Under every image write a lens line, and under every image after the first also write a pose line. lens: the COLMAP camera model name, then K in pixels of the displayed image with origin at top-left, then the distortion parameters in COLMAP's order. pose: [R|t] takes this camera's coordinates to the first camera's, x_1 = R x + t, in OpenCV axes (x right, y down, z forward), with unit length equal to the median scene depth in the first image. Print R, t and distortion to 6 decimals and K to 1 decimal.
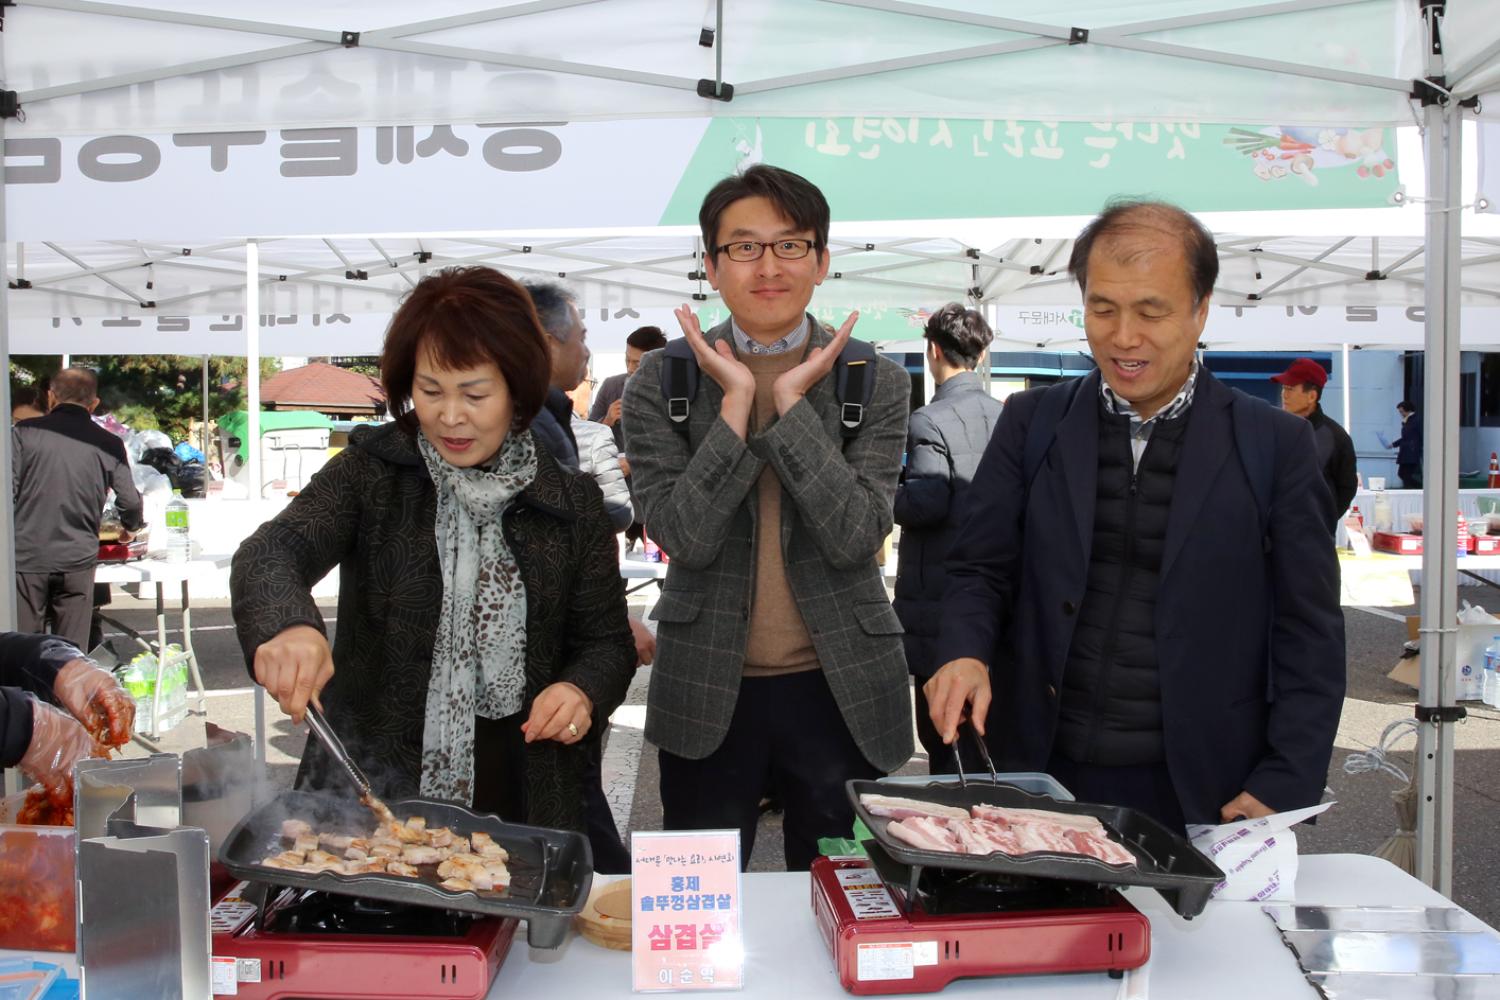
lens RADIAL K [[1150.0, 0, 758.6], [0, 1150.0, 469.7], [0, 0, 1]] dist [-0.081263, 0.063065]
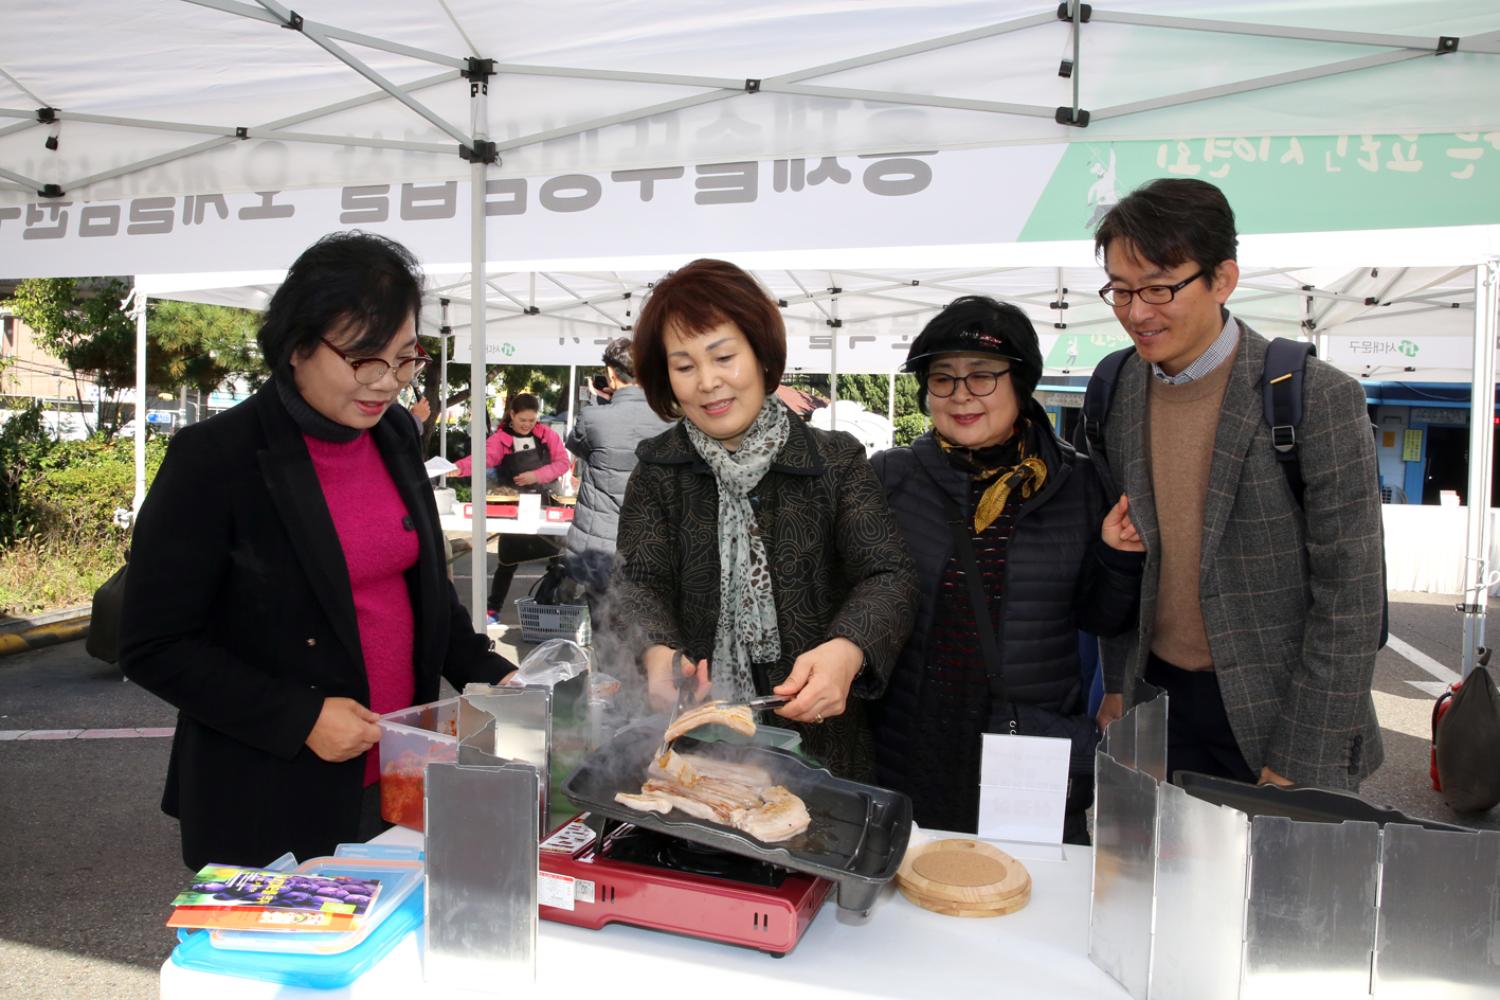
lens RADIAL K [[1150.0, 0, 735.5], [0, 1150.0, 472.2], [0, 0, 1]] dist [-0.081263, 0.063065]
pose [[0.953674, 0.040195, -0.298144, -0.008343], [-0.032545, 0.999002, 0.030578, -0.014569], [0.299076, -0.019458, 0.954031, -0.152421]]
